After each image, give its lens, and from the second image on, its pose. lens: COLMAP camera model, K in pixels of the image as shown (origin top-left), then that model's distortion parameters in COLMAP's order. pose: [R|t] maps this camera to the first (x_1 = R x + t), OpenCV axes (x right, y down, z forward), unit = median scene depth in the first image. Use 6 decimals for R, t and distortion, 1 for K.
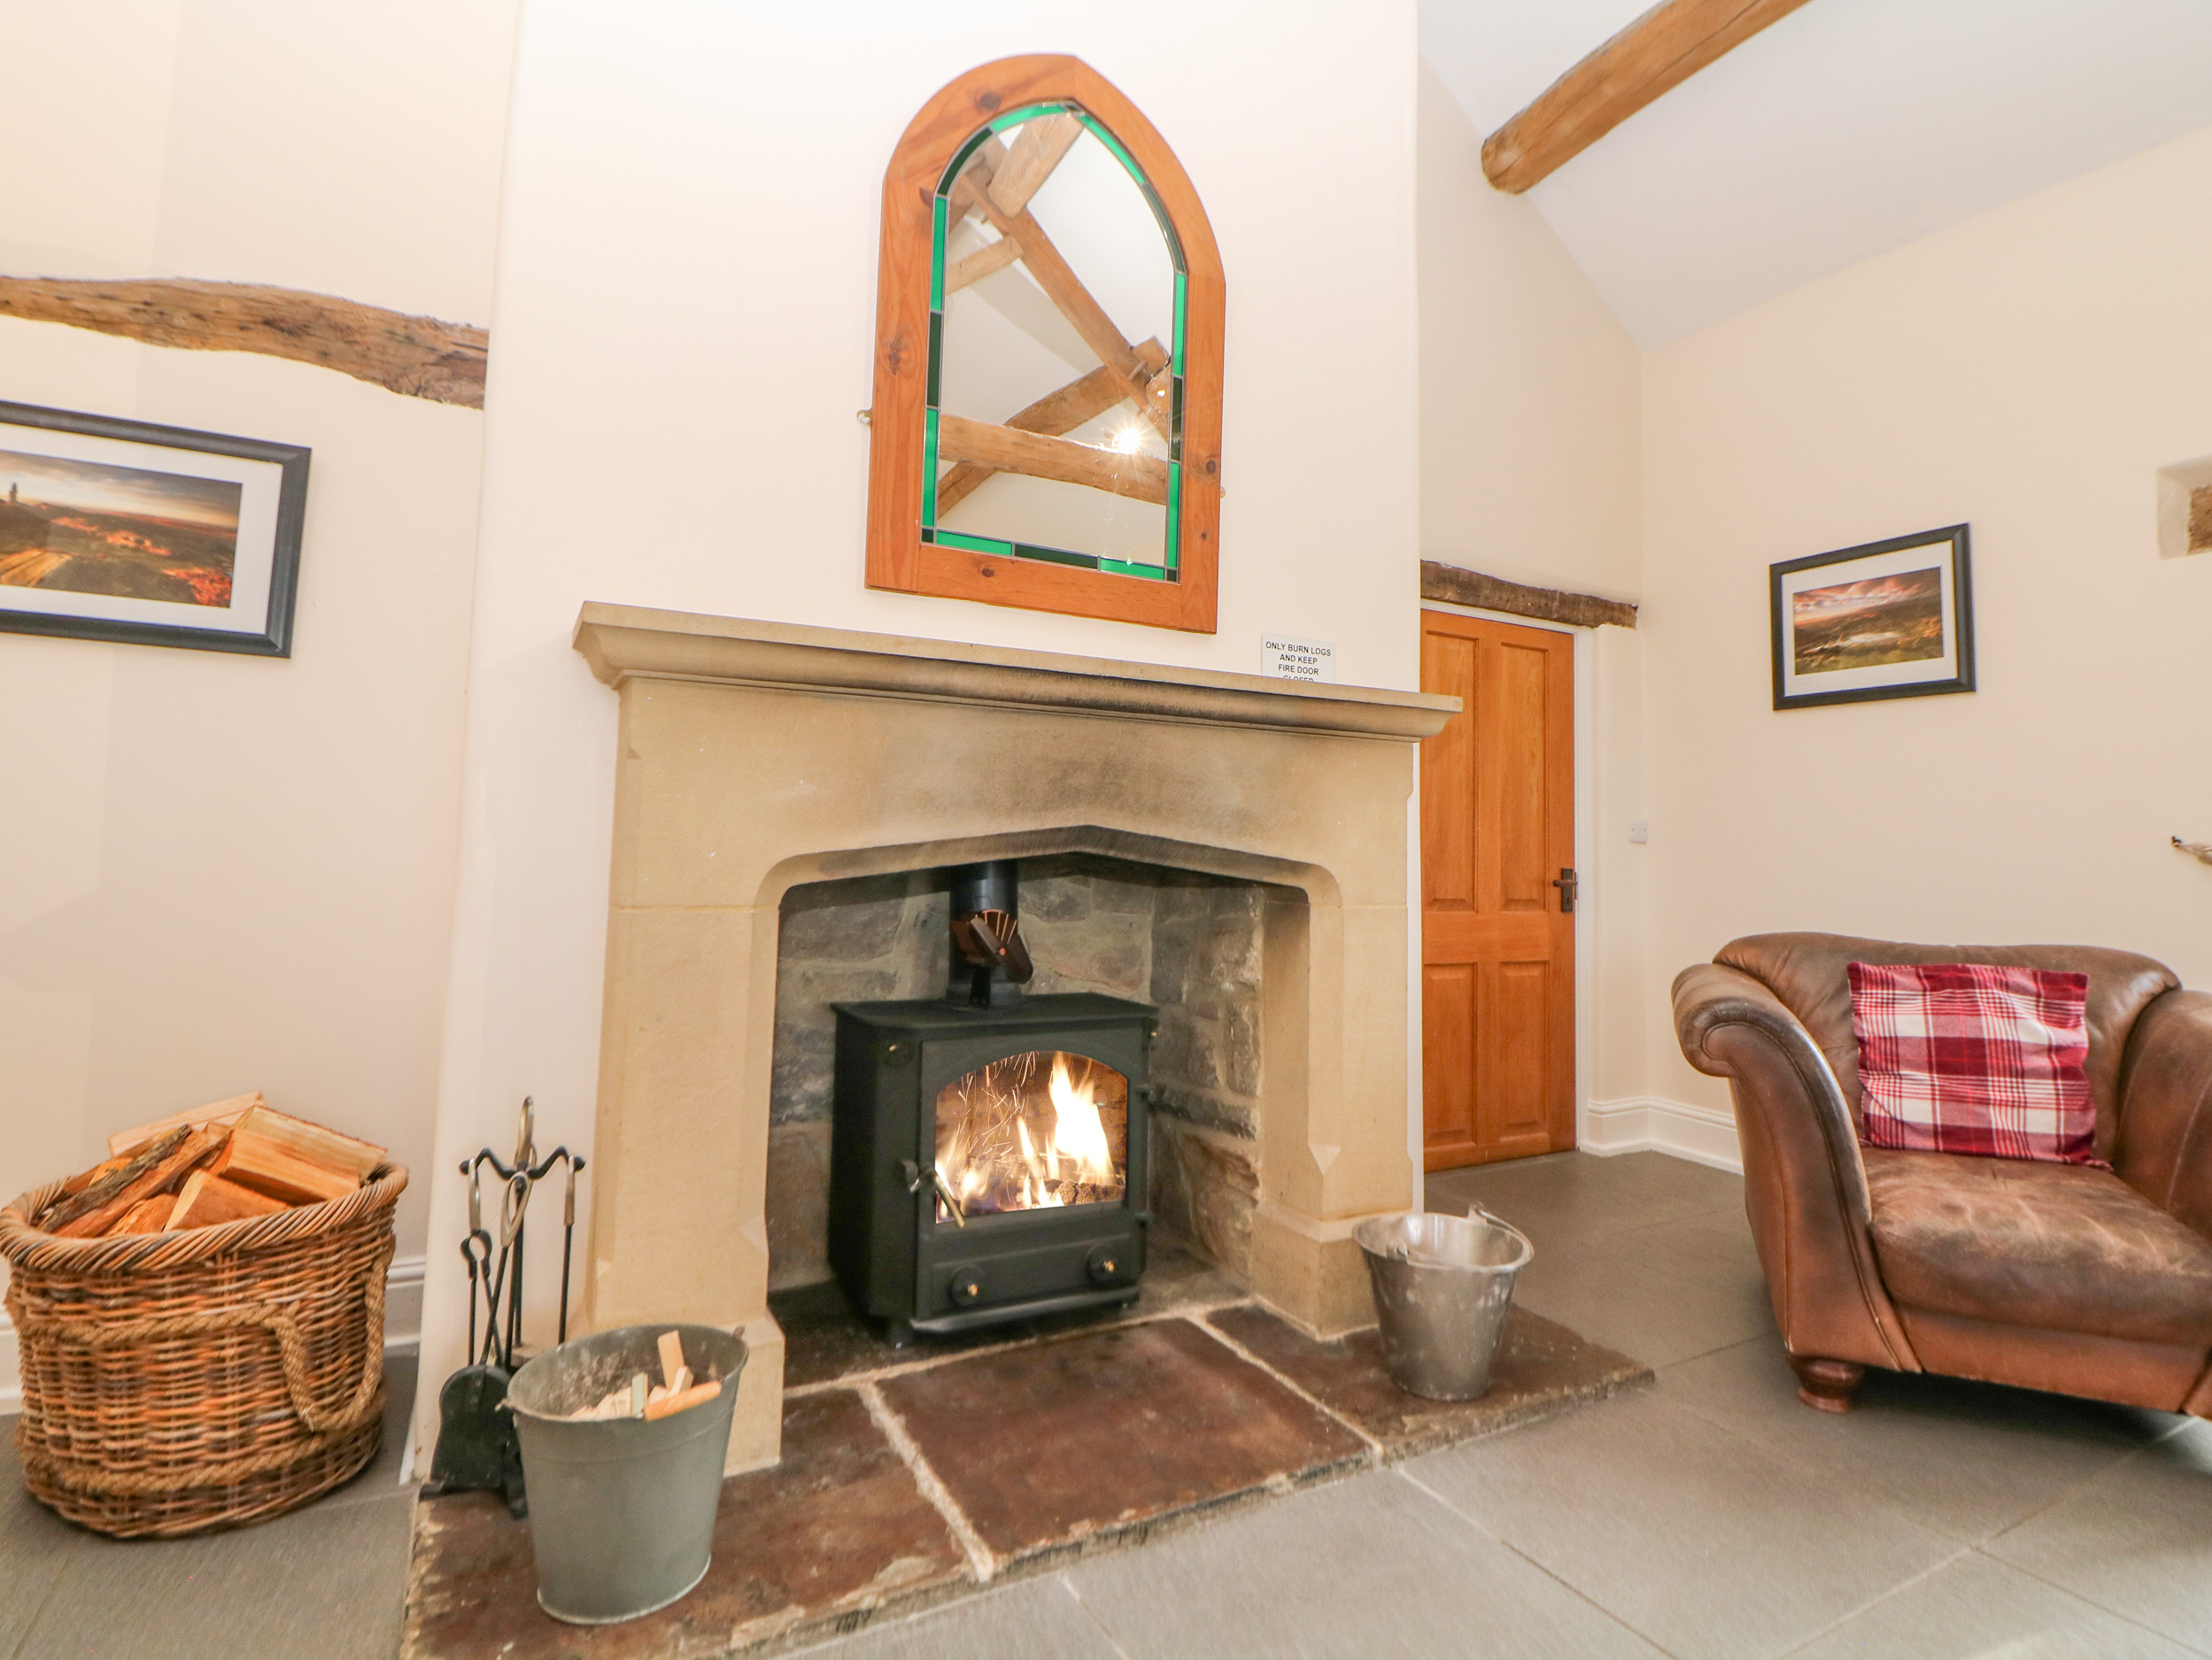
lens RADIAL K [[1144.3, 0, 1101.9], [0, 1144.3, 749.1], [0, 0, 1]] dist [0.008541, -0.018187]
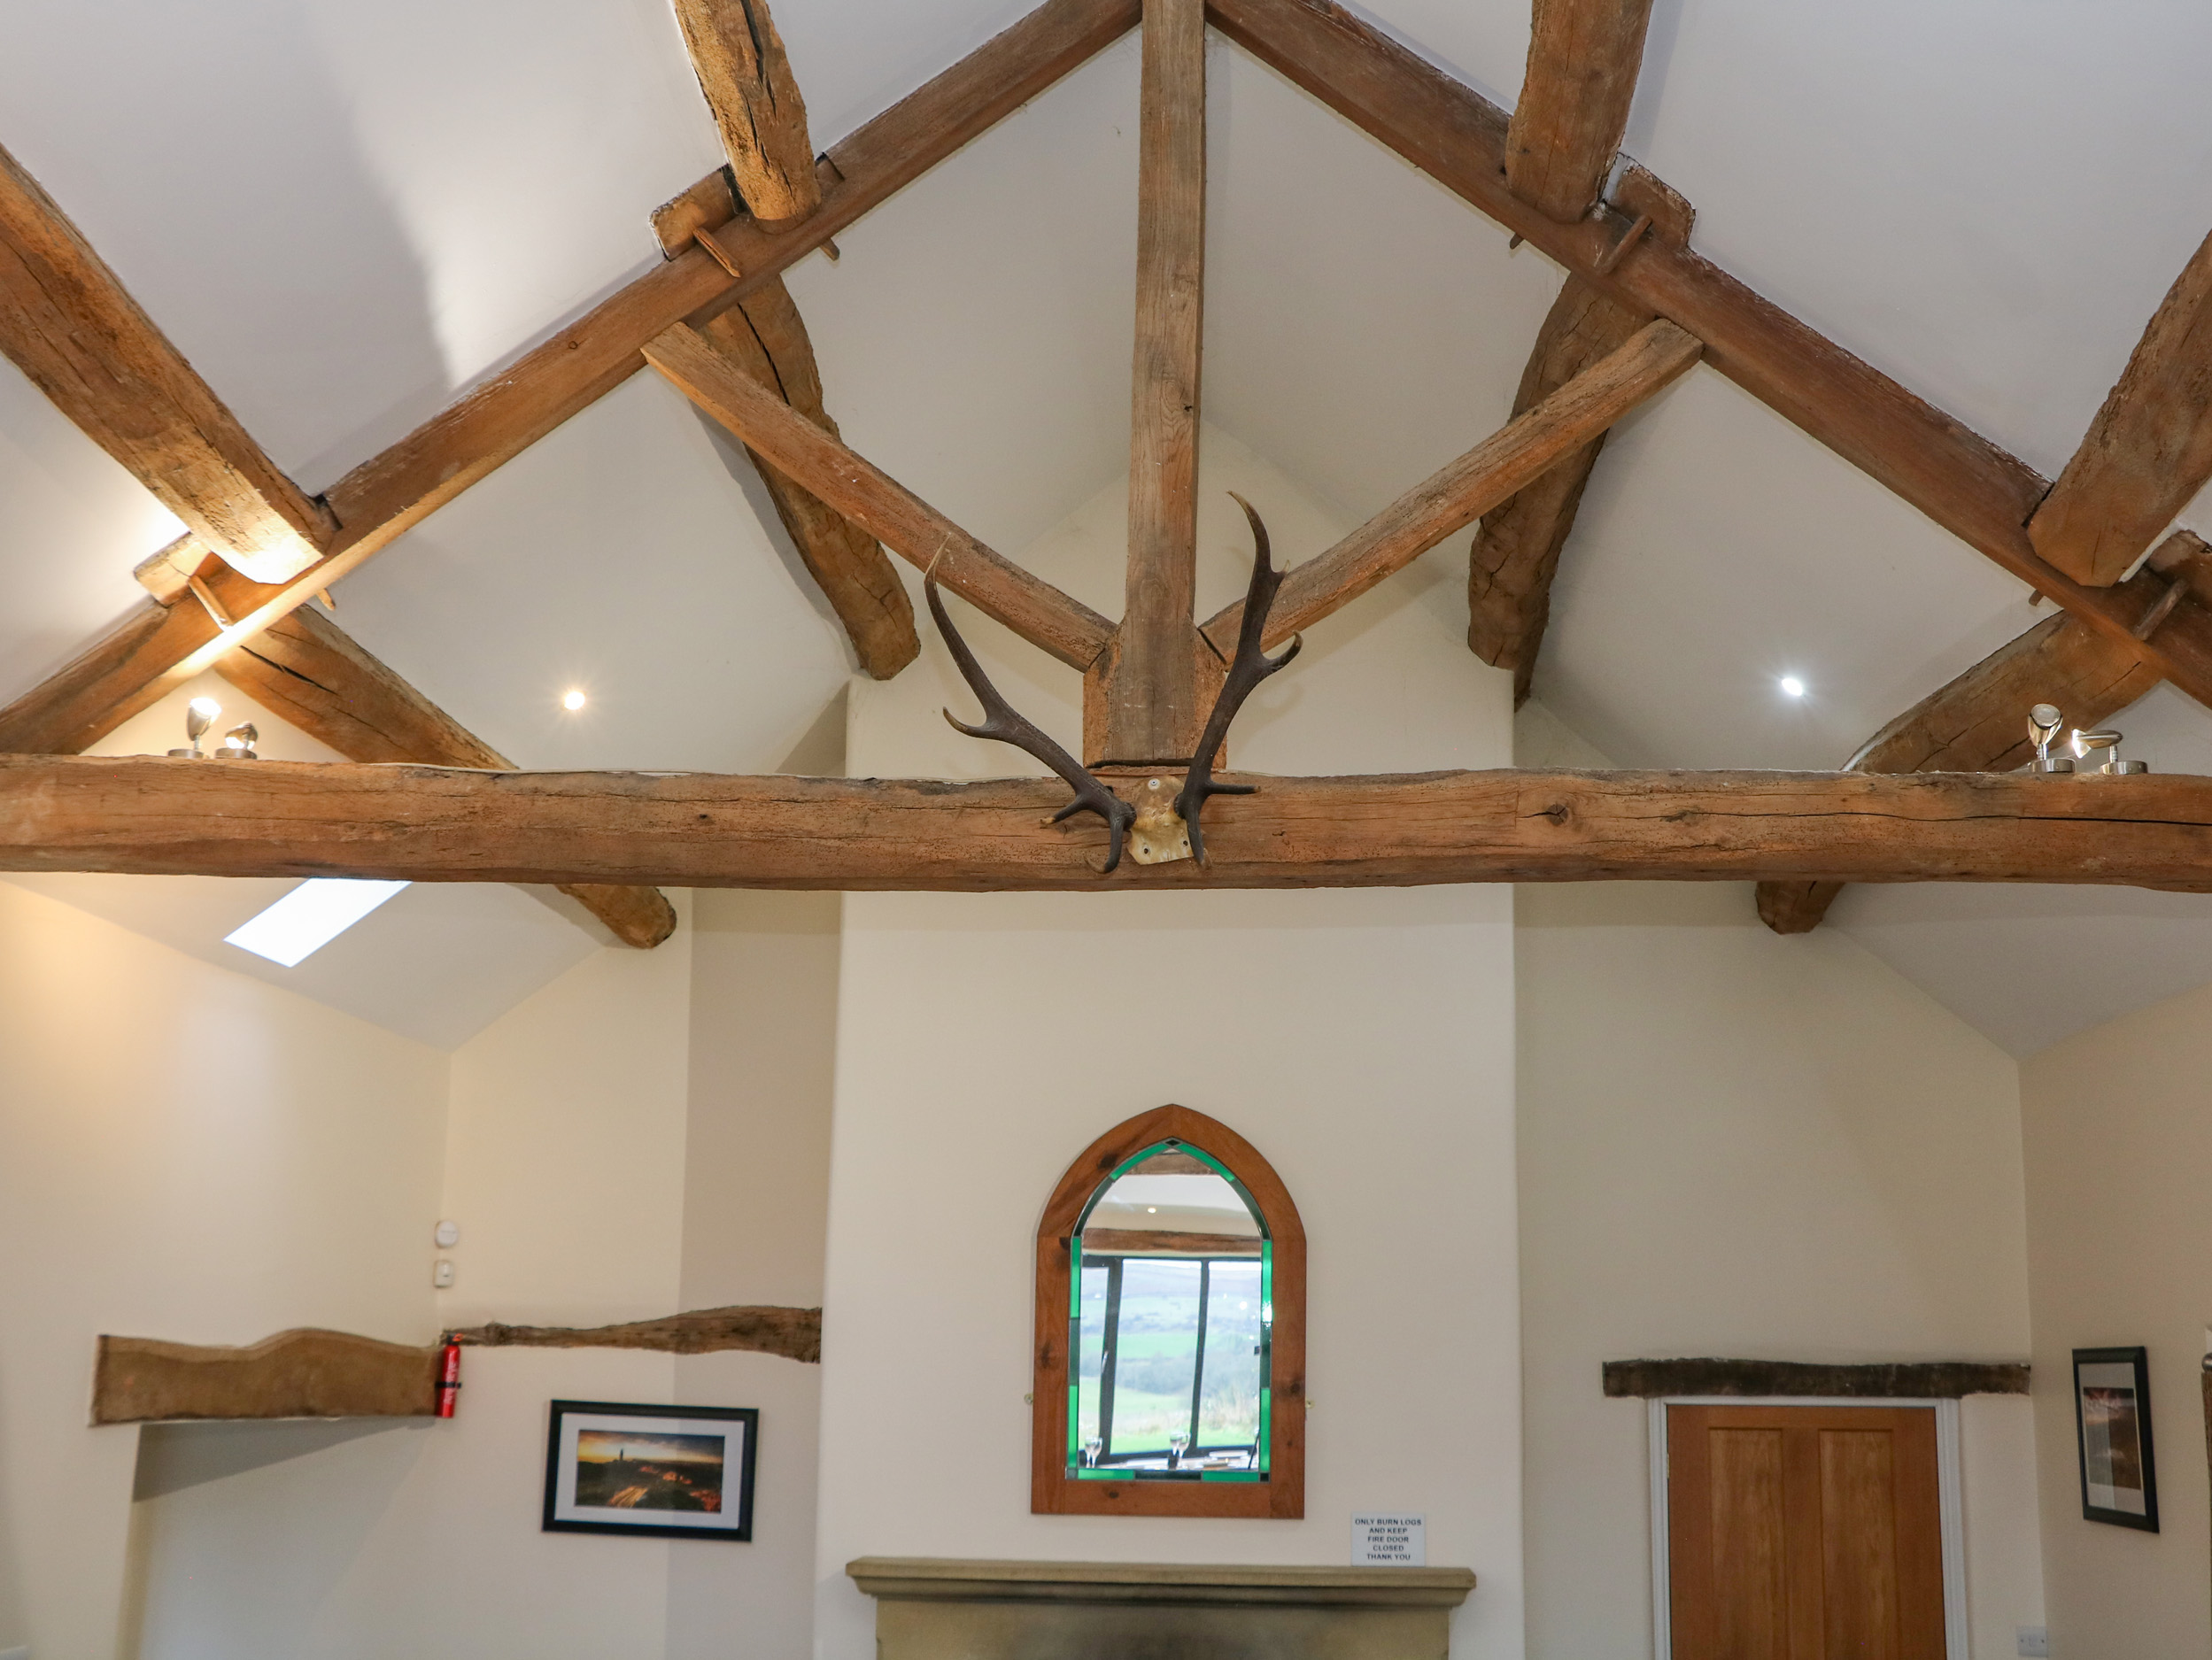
lens RADIAL K [[2354.8, 0, 1106.0], [0, 2354.8, 830.0], [0, 0, 1]] dist [-0.062371, 0.017279]
pose [[0.846348, -0.127610, -0.517118, 1.566342], [0.049156, 0.985446, -0.162728, -0.508375], [0.530357, 0.112305, 0.840303, -1.642982]]
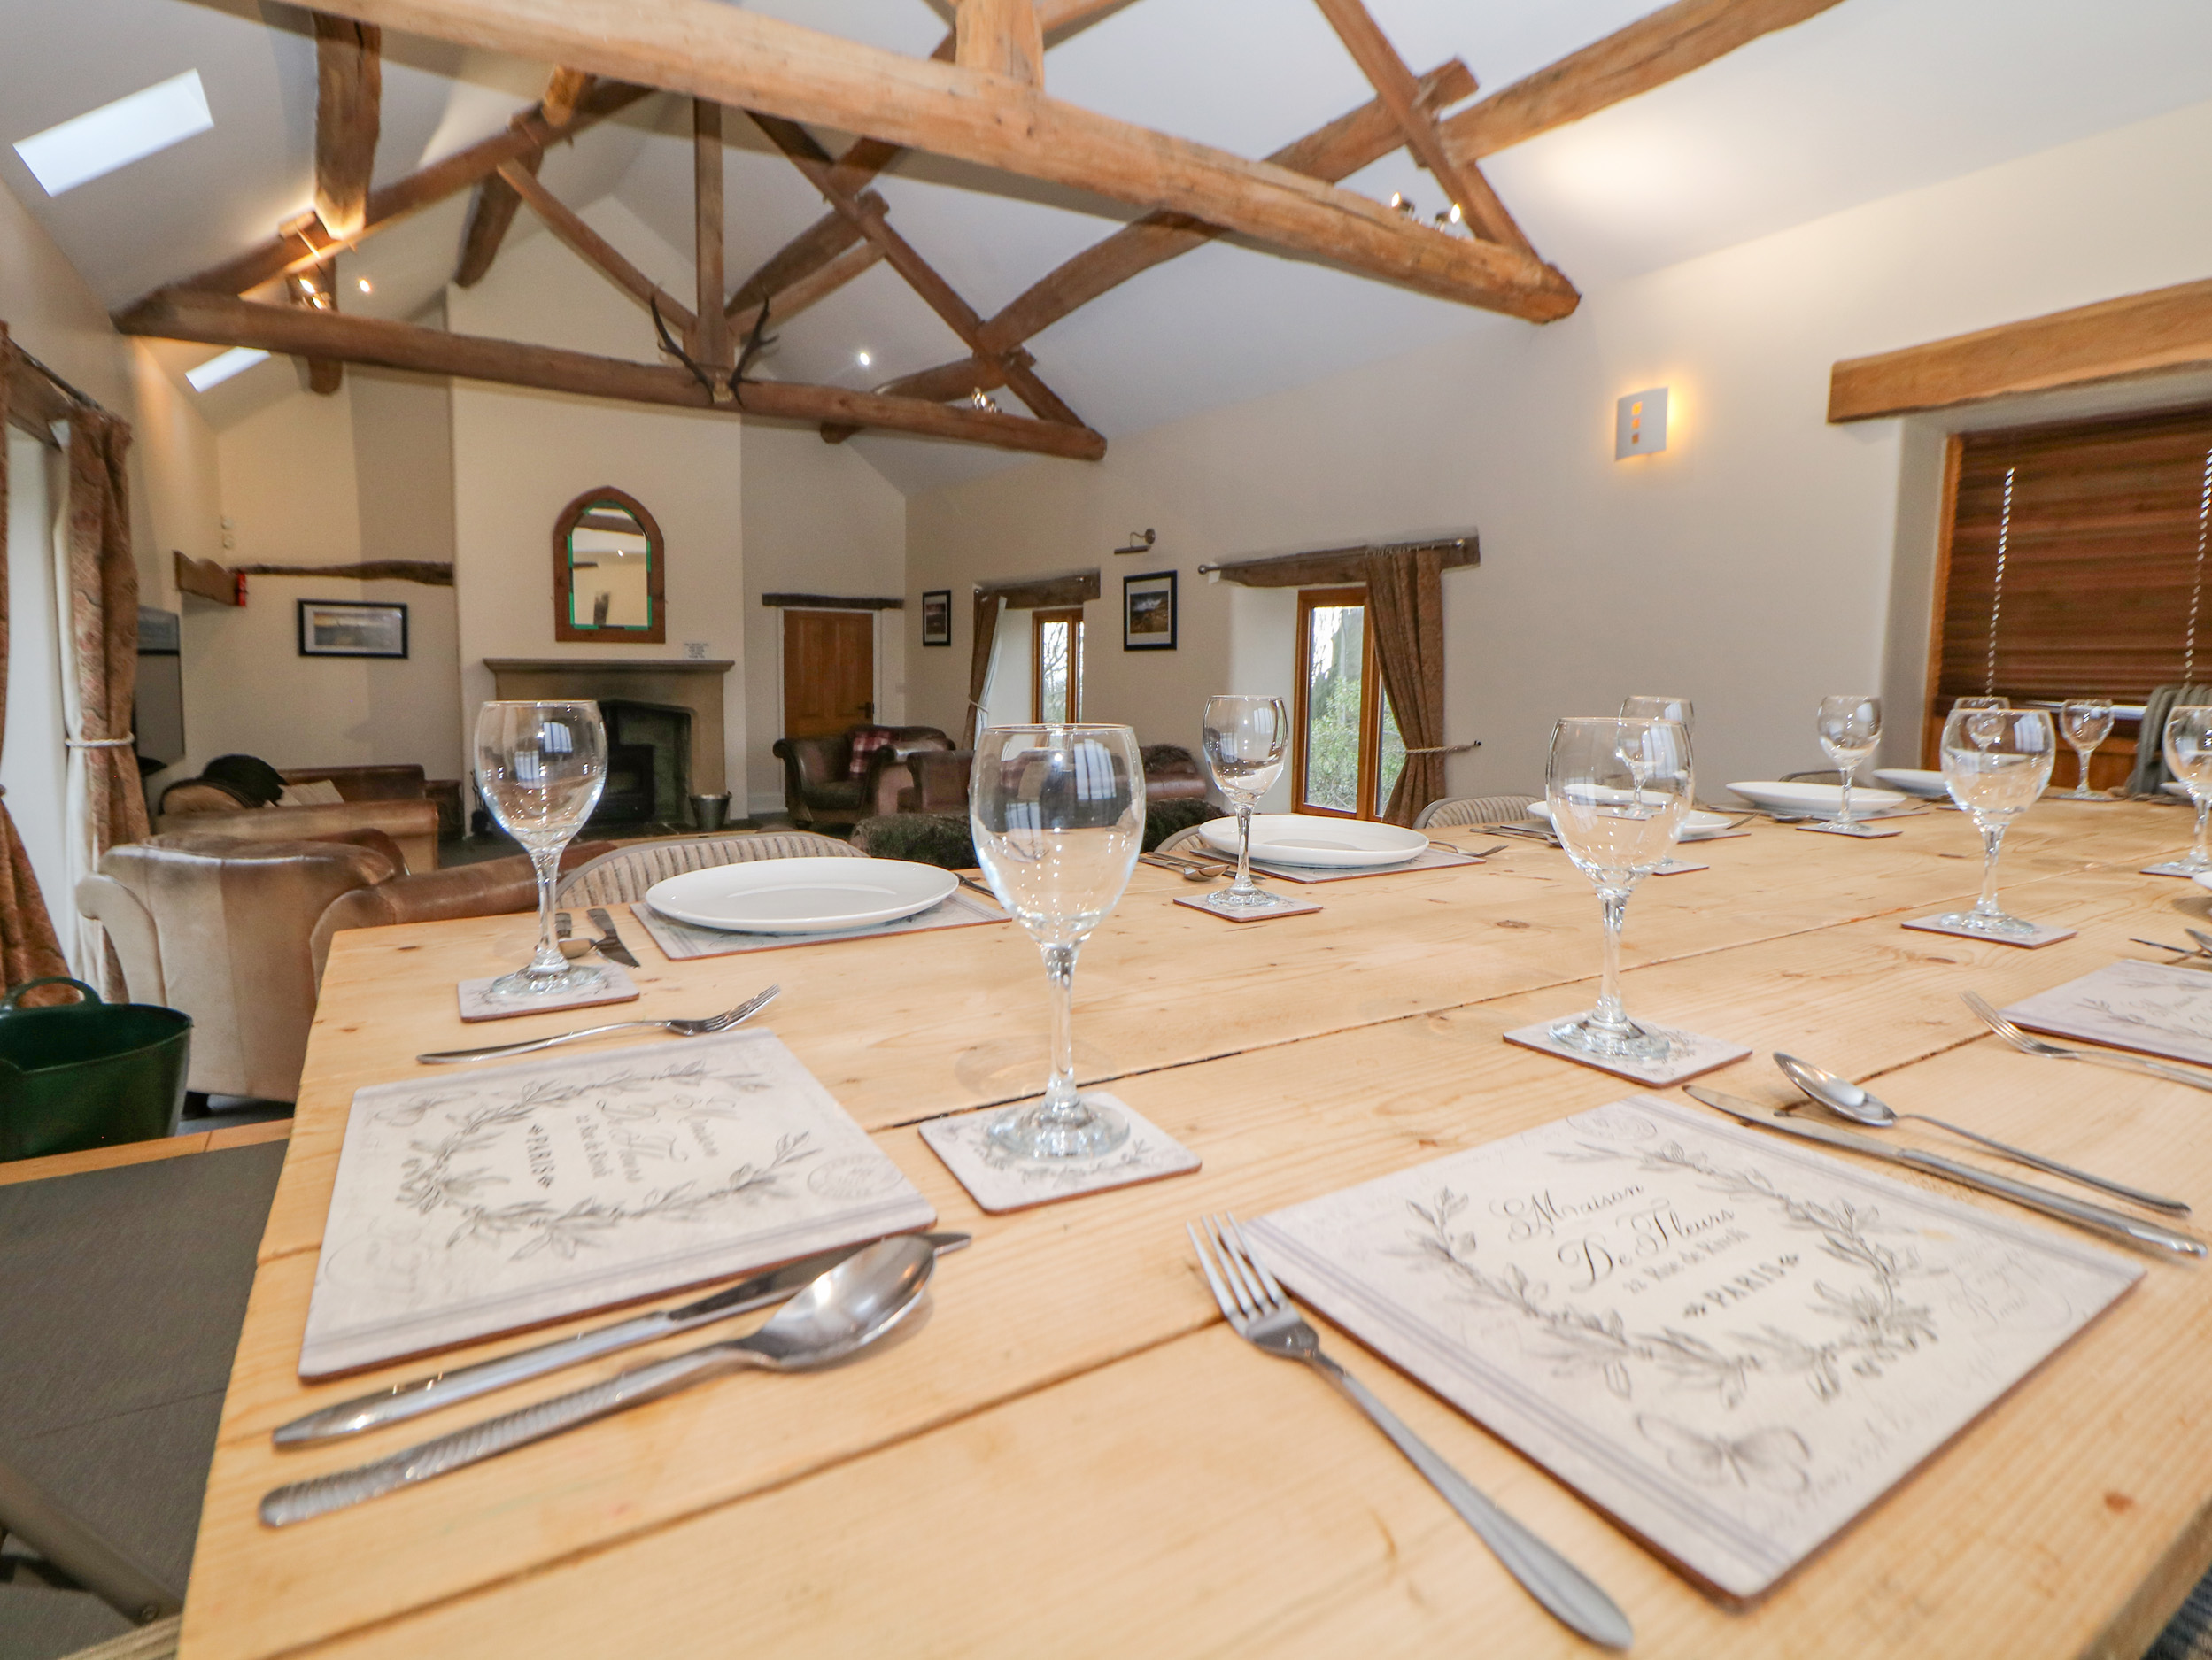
lens RADIAL K [[1144.3, 0, 1101.9], [0, 1144.3, 749.1], [0, 0, 1]] dist [0.008541, -0.018187]
pose [[0.997604, -0.017351, 0.066977, 1.373770], [0.006253, 0.986693, 0.162473, -0.392586], [-0.068904, -0.161664, 0.984437, -3.033595]]
